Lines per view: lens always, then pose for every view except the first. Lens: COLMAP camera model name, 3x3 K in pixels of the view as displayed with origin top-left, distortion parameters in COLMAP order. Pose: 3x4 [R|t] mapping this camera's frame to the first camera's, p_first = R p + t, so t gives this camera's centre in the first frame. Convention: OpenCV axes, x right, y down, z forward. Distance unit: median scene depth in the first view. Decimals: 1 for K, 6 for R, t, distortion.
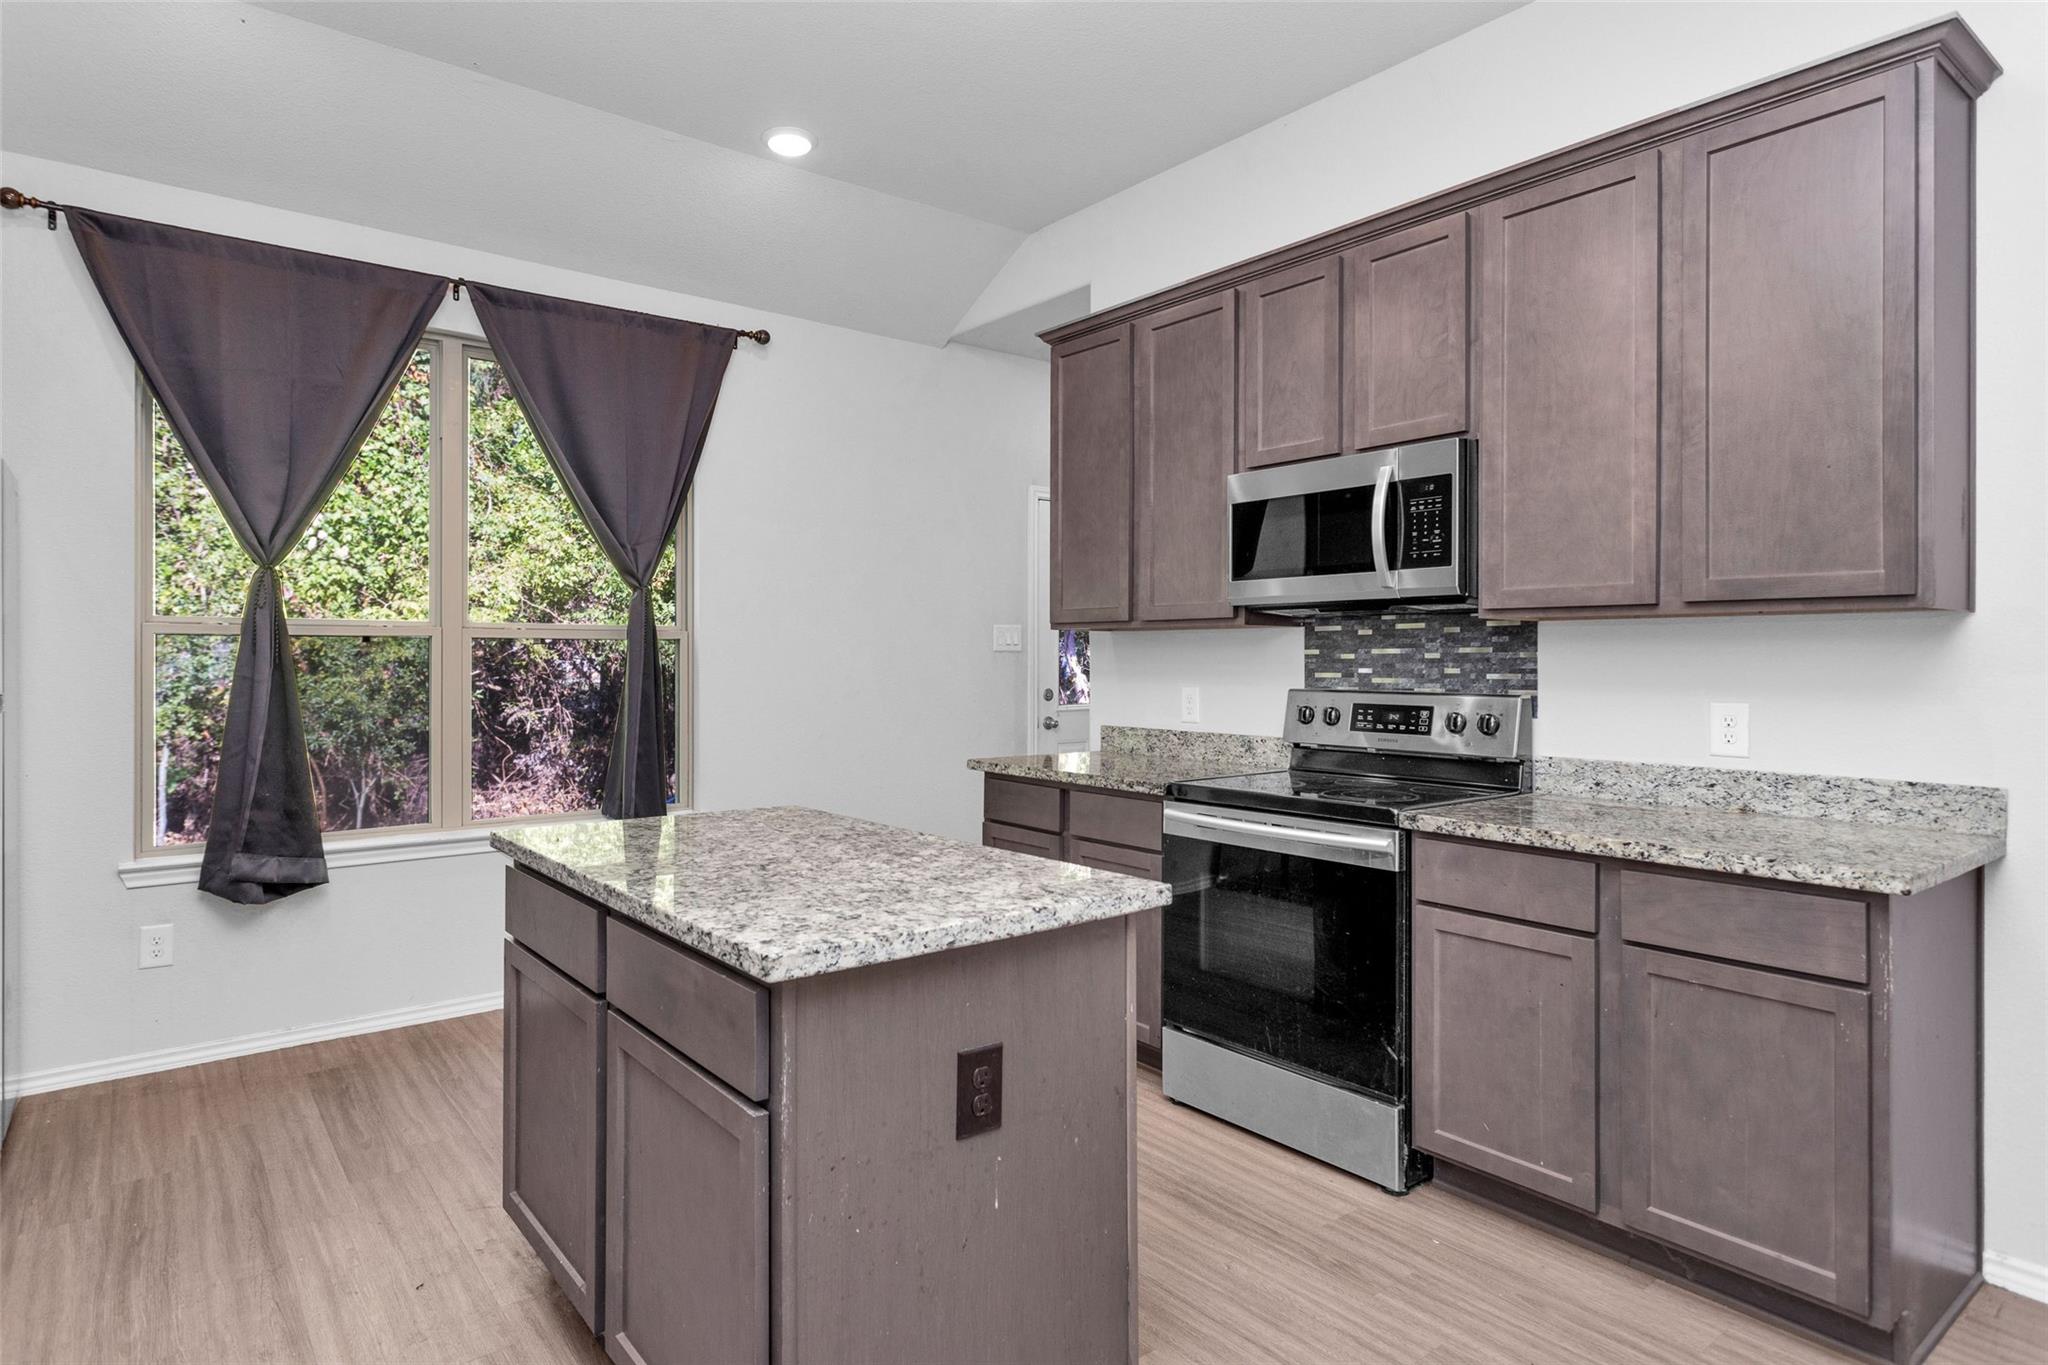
lens RADIAL K [[1112.6, 0, 961.1], [0, 1112.6, 652.1], [0, 0, 1]] dist [0.004009, 0.000794]
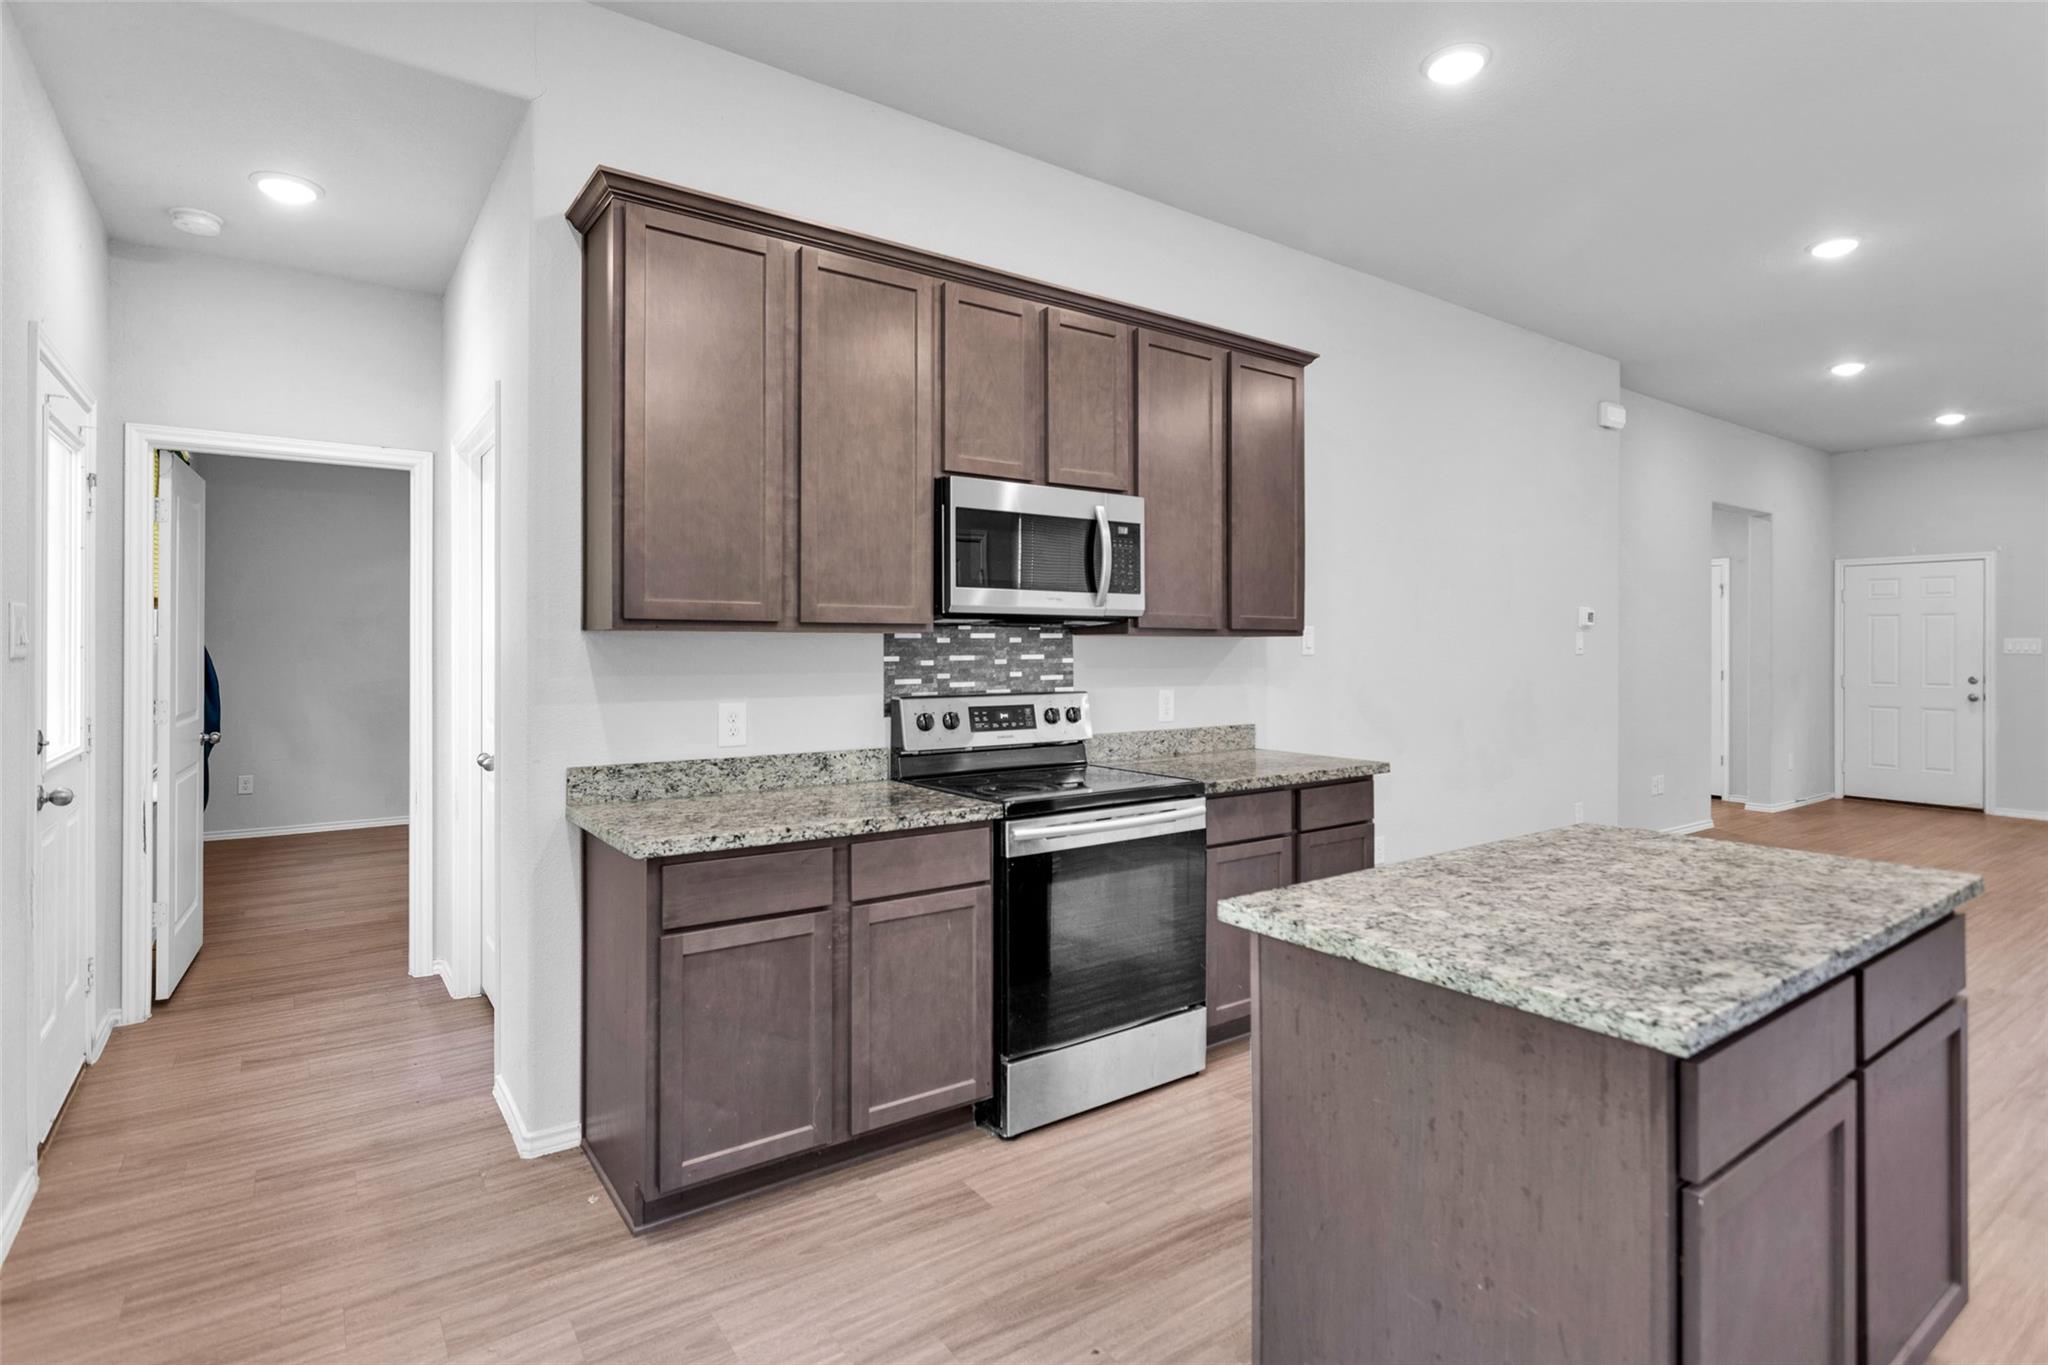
lens RADIAL K [[1014.6, 0, 1026.7], [0, 1014.6, 643.9], [0, 0, 1]] dist [-0.001046, 0.000953]
pose [[0.030201, 0.001571, 0.999543, -0.629707], [-0.004859, 0.999987, -0.001425, -0.013852], [-0.999532, -0.004814, 0.030209, 0.911037]]
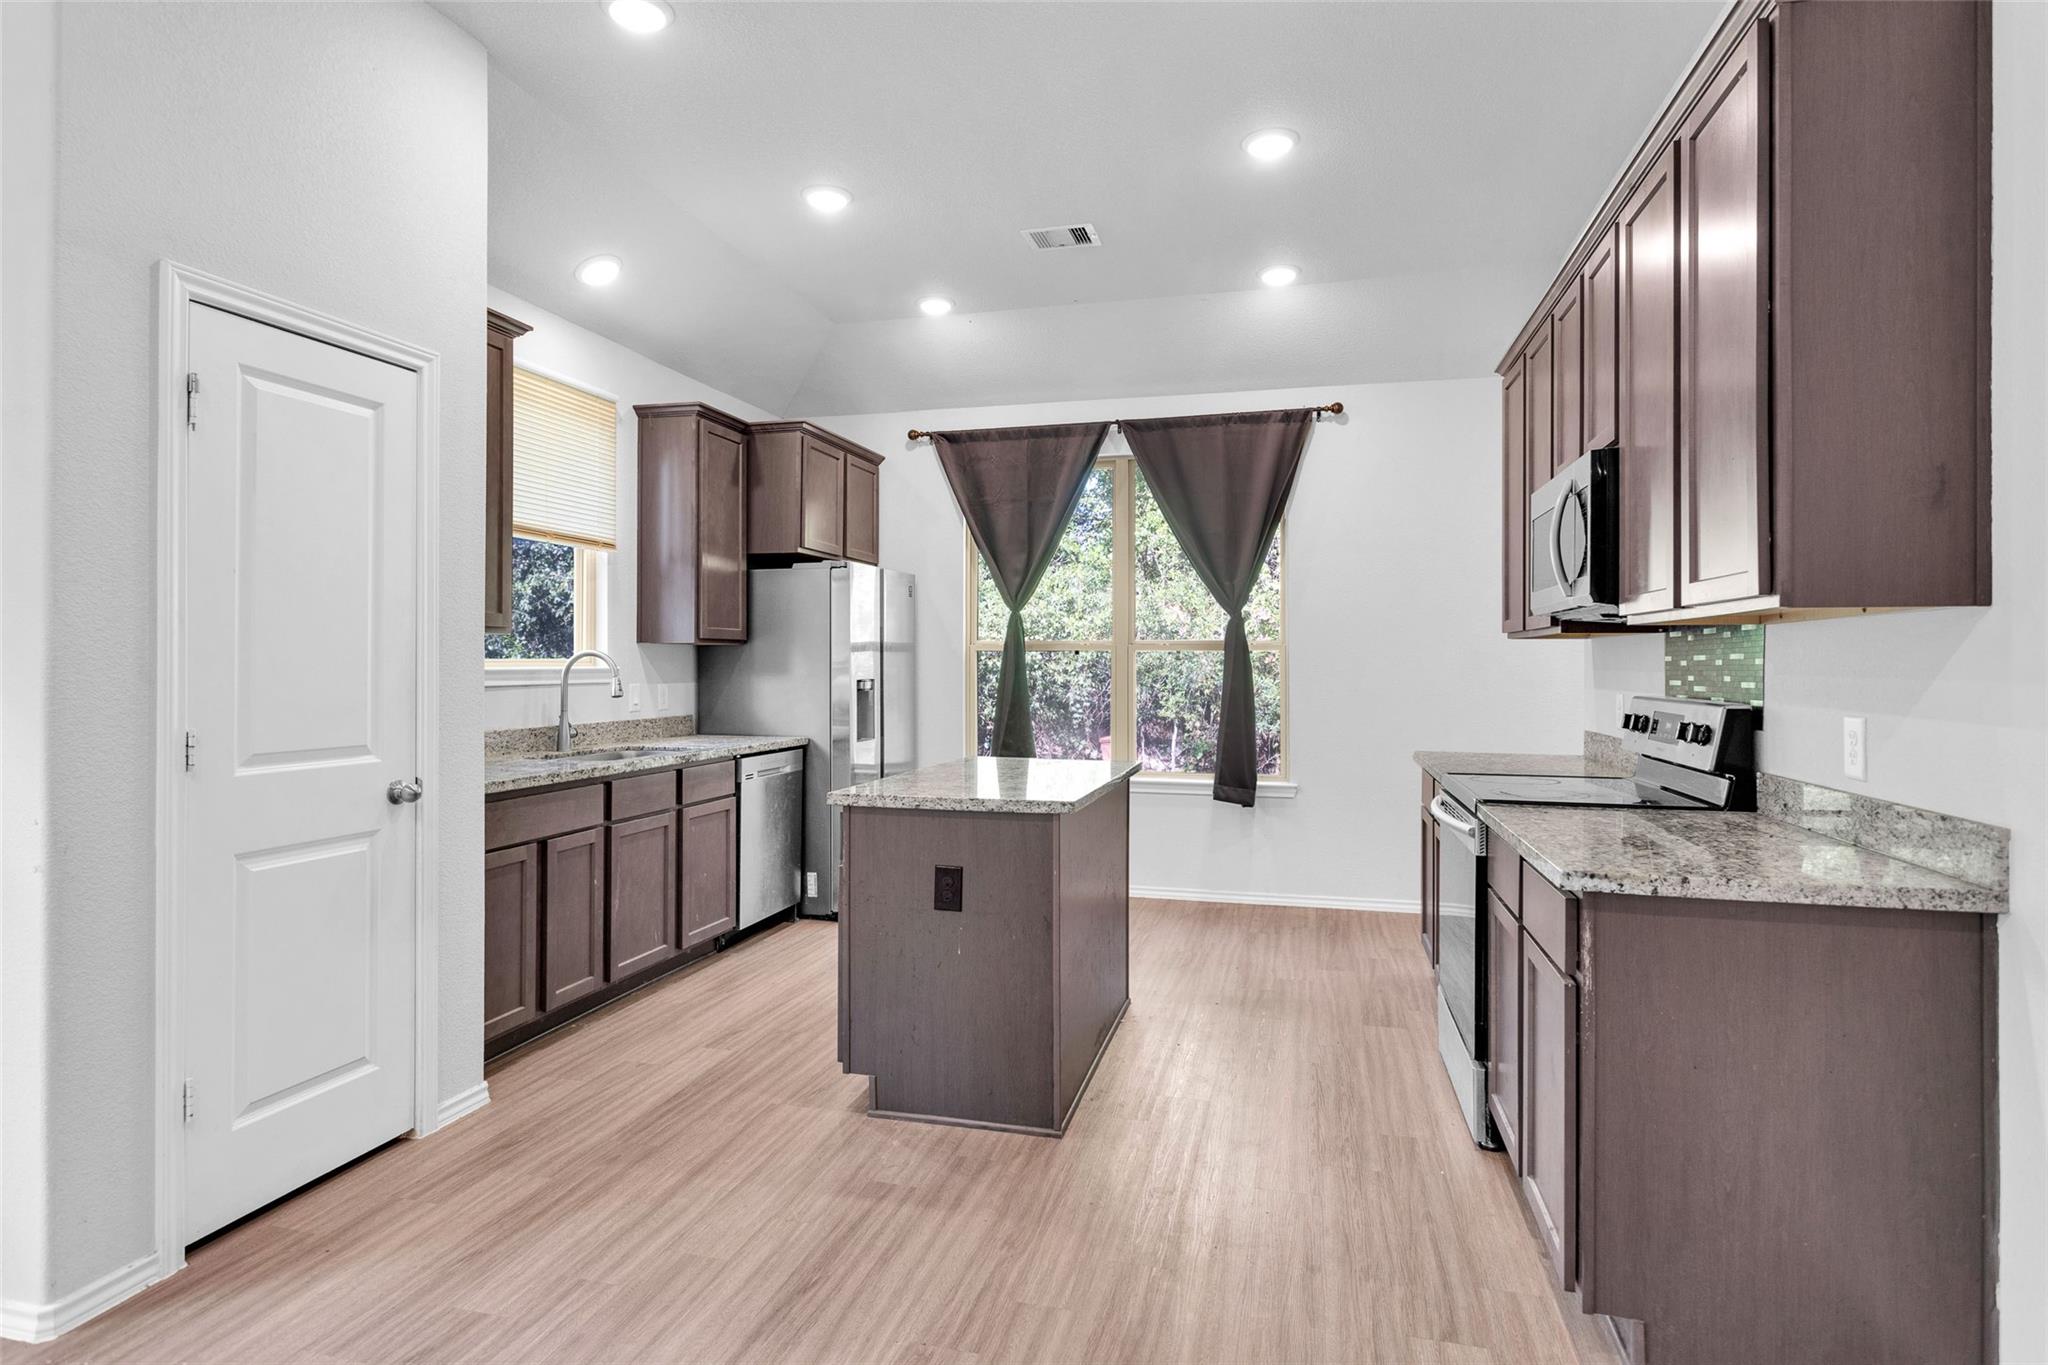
lens RADIAL K [[1051.0, 0, 1028.9], [0, 1051.0, 654.9], [0, 0, 1]] dist [-0.002007, -0.000341]
pose [[0.619297, -0.005766, -0.785136, 0.736205], [0.001209, 0.999979, -0.006390, 0.001655], [0.785156, 0.003008, 0.619291, -0.004485]]
